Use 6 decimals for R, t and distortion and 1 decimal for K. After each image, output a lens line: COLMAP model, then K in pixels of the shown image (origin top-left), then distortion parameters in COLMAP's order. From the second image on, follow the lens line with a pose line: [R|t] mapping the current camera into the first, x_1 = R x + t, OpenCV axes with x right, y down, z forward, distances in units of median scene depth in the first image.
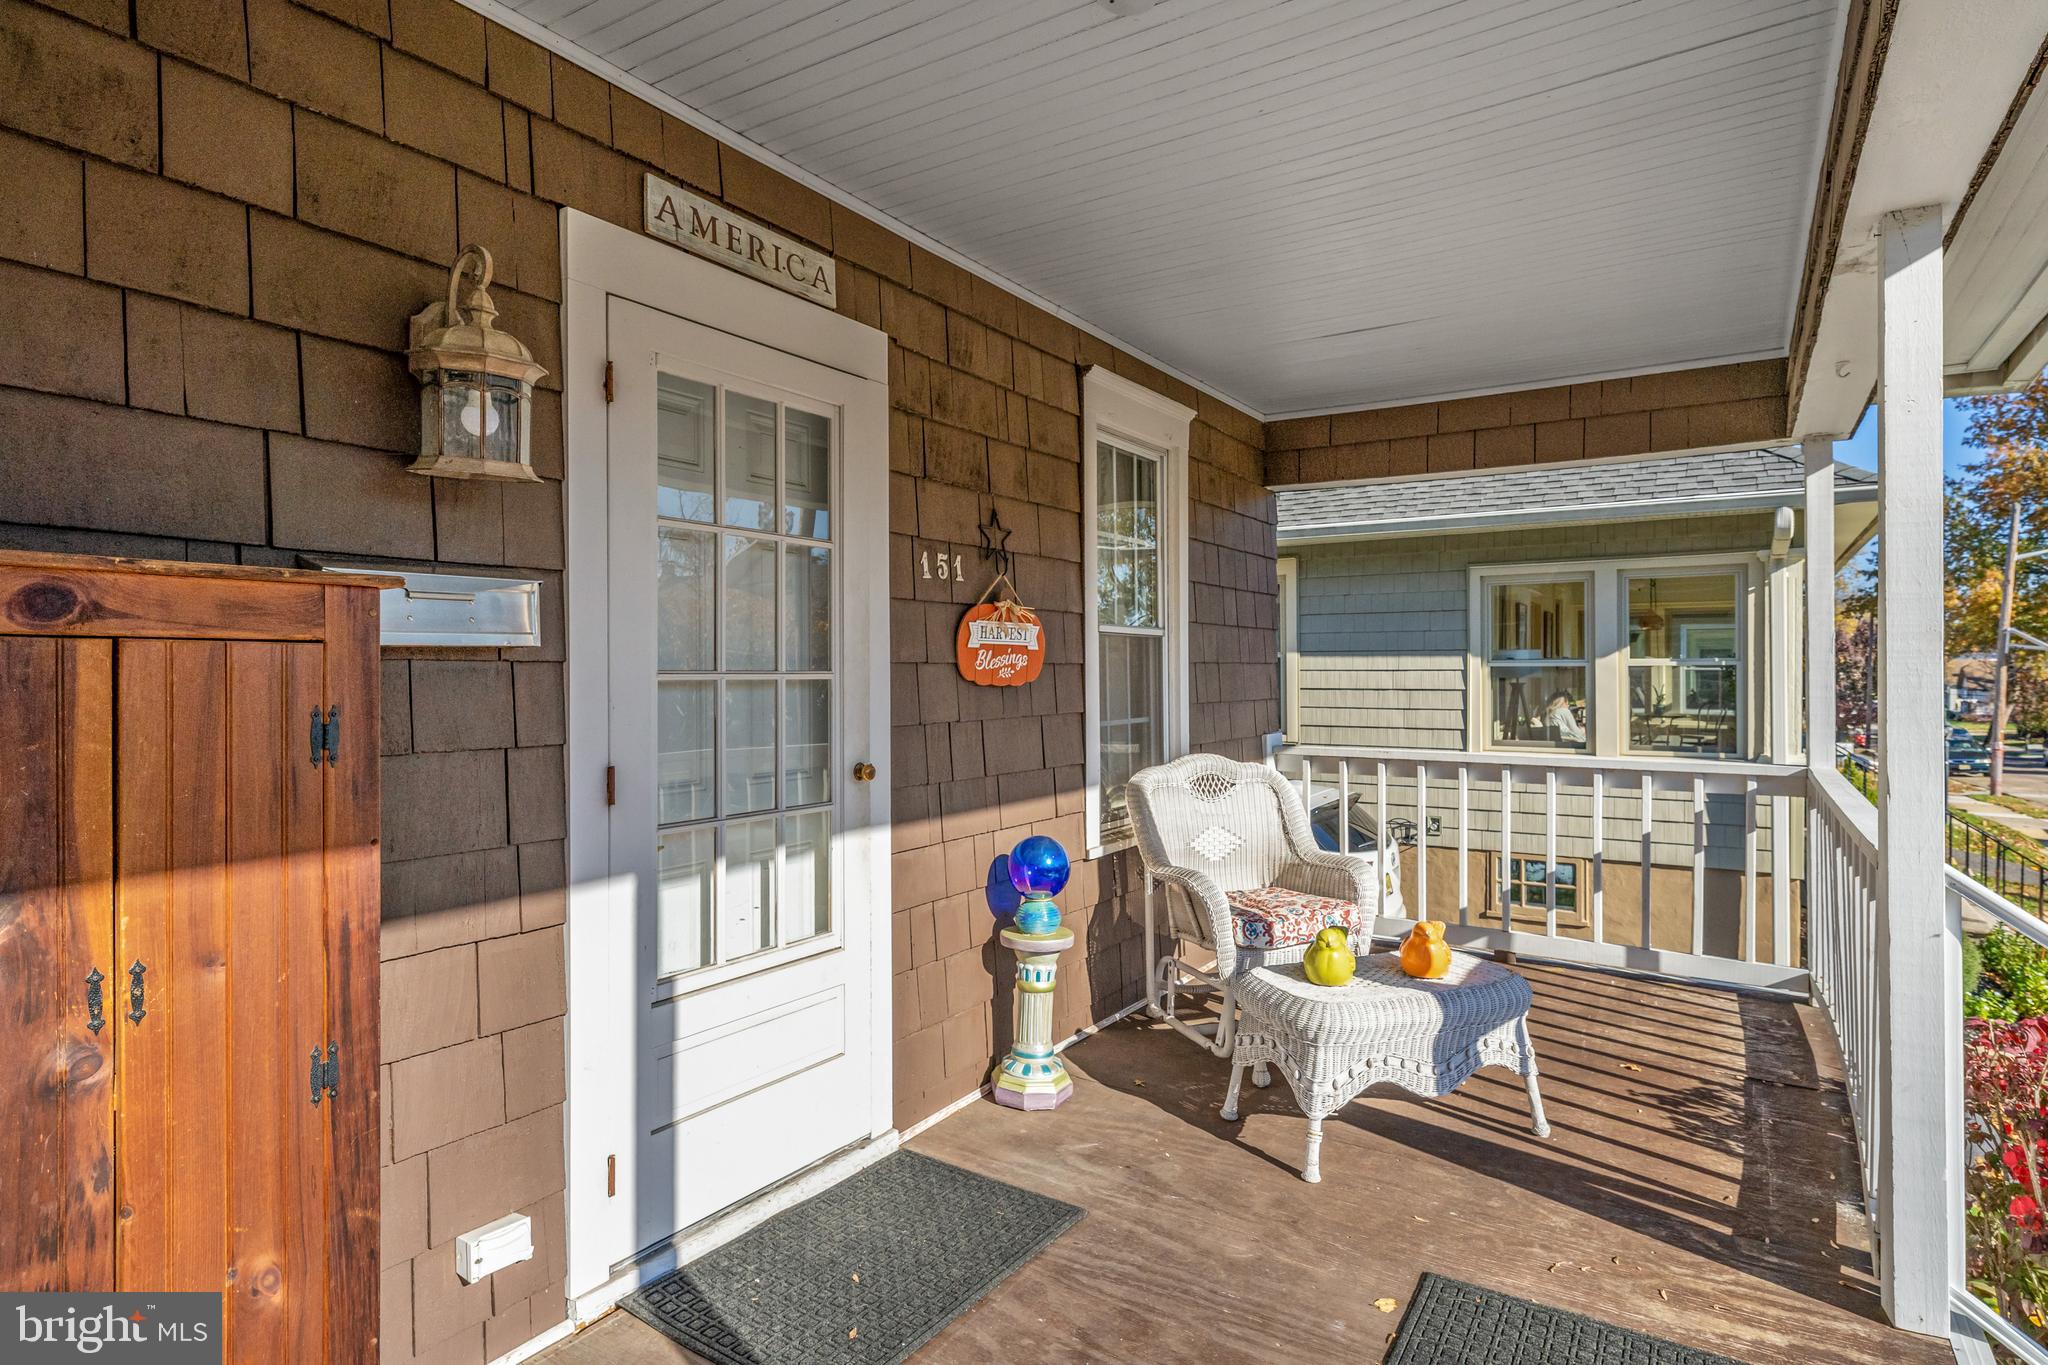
lens RADIAL K [[1102.7, 0, 1024.0], [0, 1102.7, 682.5], [0, 0, 1]] dist [-0.000531, 0.000236]
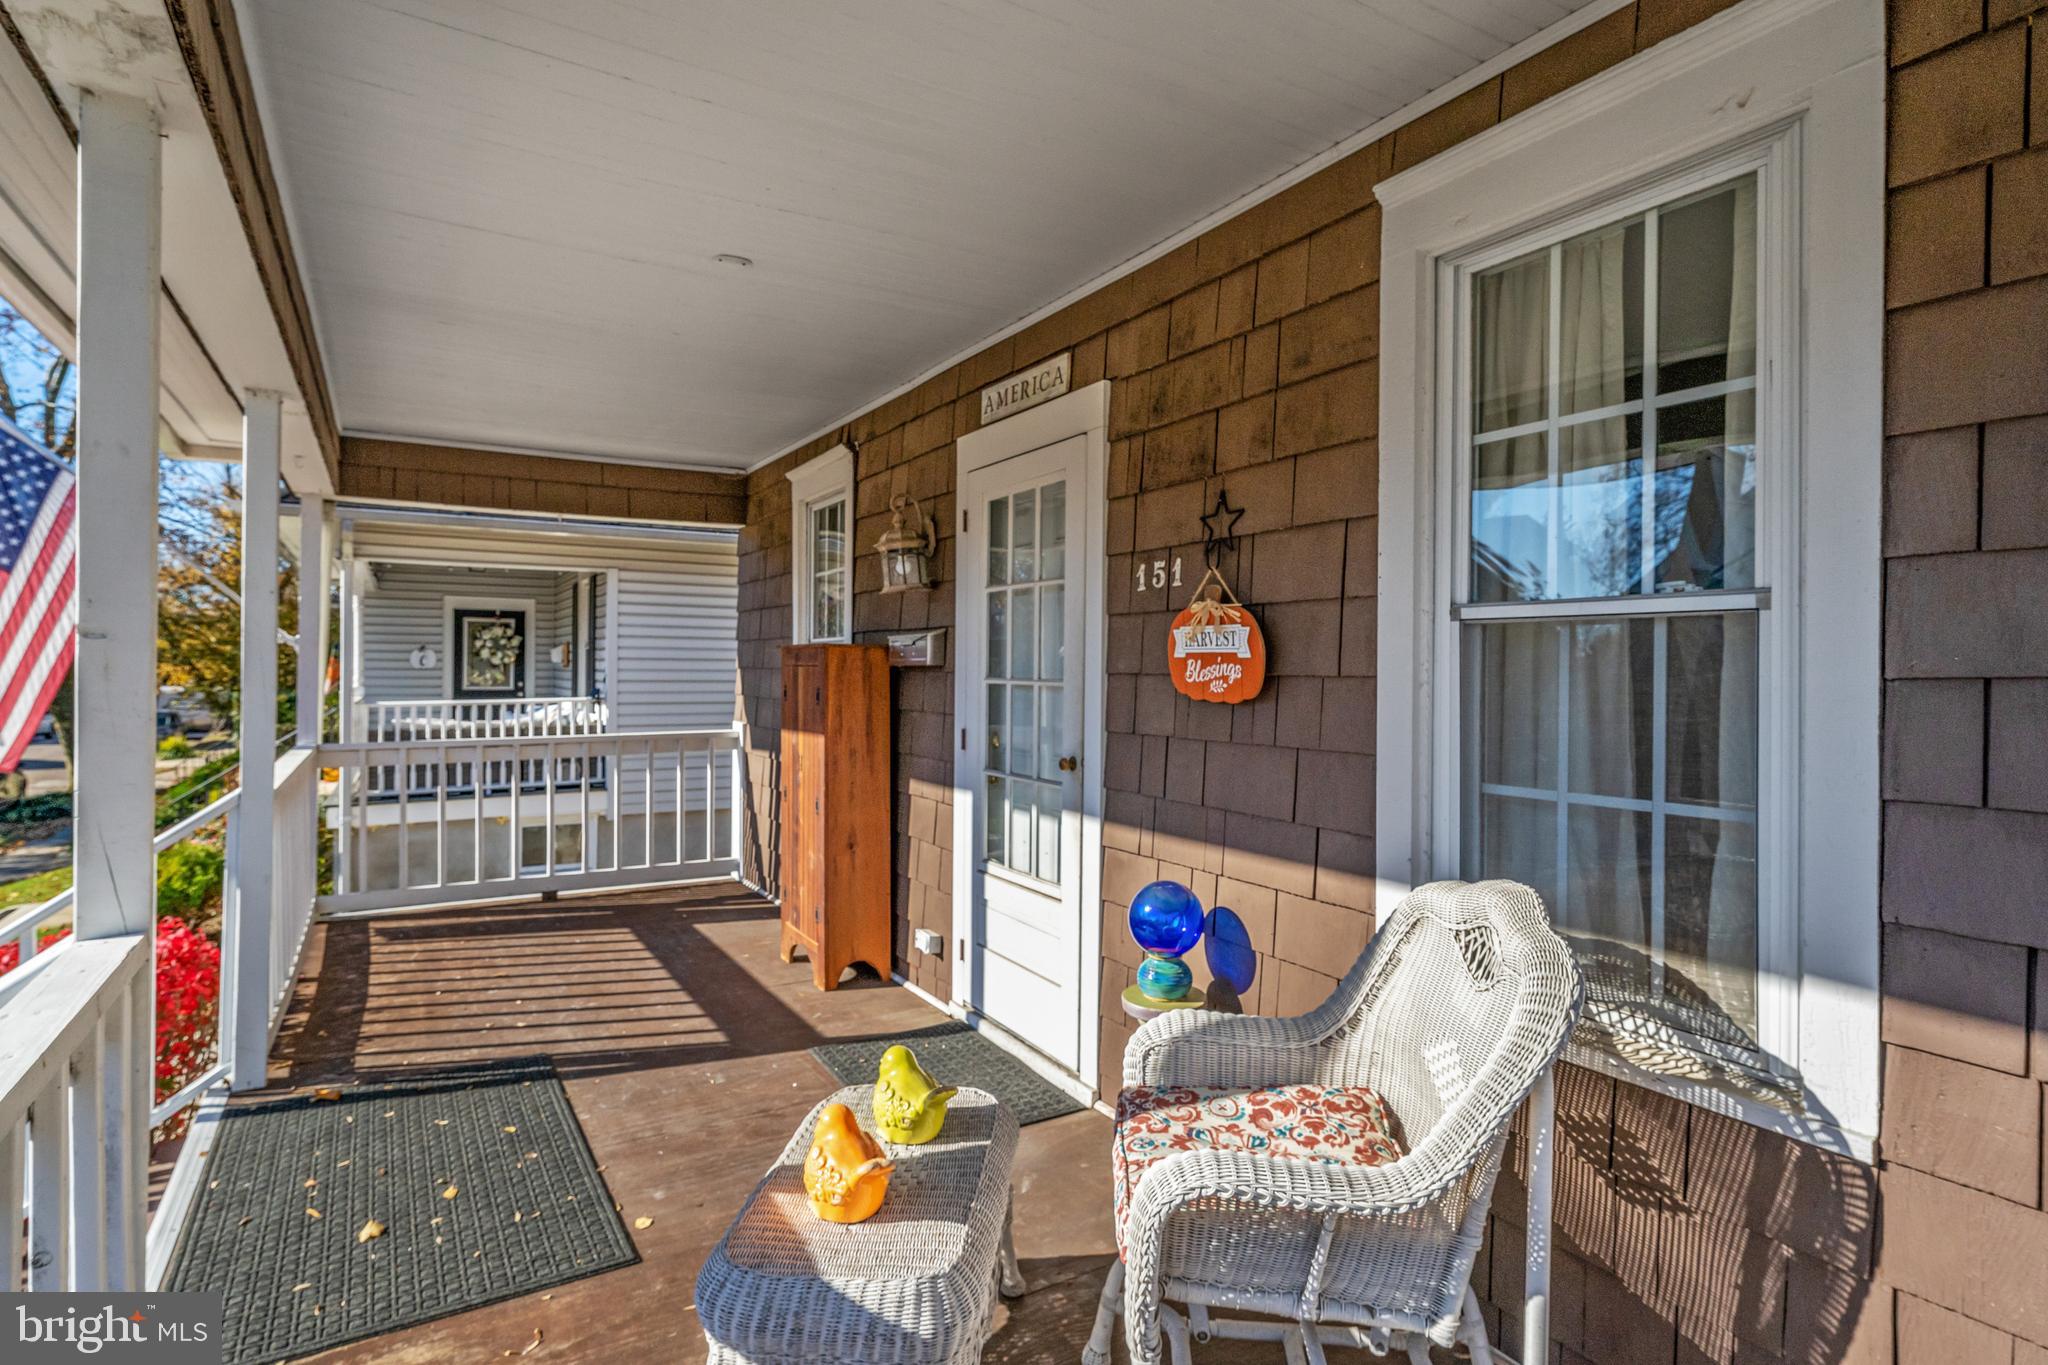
lens RADIAL K [[1068.3, 0, 1024.0], [0, 1068.3, 682.5], [0, 0, 1]] dist [-0.000353, 0.000696]
pose [[-0.454228, 0.008409, -0.890846, 0.817961], [-0.020414, 0.999595, 0.019844, -0.026591], [0.890652, 0.027199, -0.453872, 1.323990]]
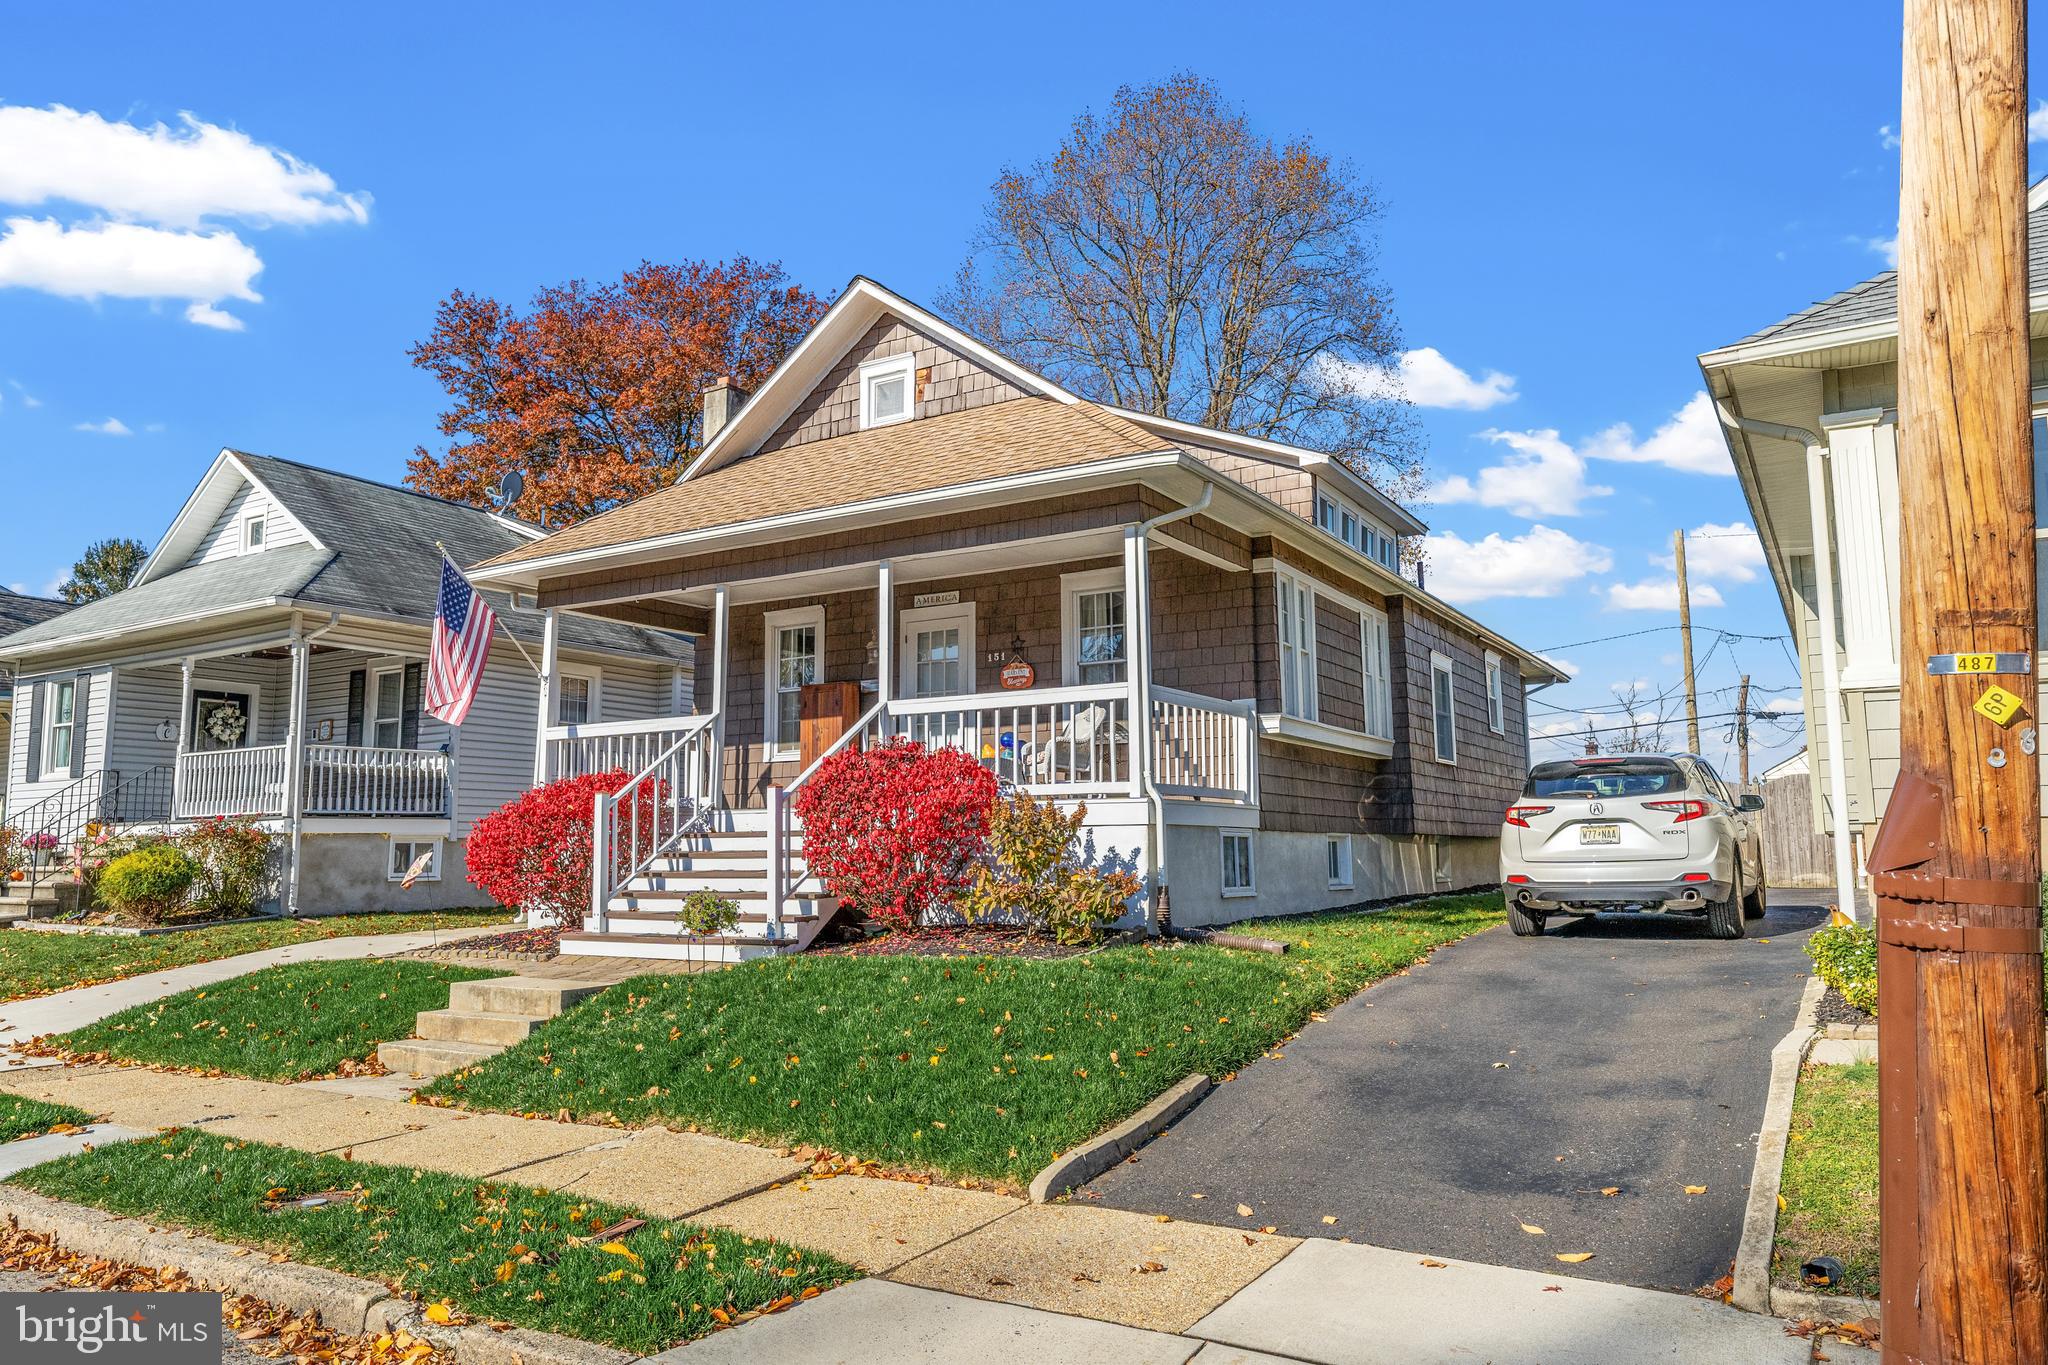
lens RADIAL K [[1370.9, 0, 1024.0], [0, 1370.9, 682.5], [0, 0, 1]] dist [-0.005271, -0.001207]
pose [[0.005194, -0.119898, -0.992773, 4.320415], [-0.007695, 0.992752, -0.119936, 0.508587], [0.999957, 0.008263, 0.004234, 1.072032]]
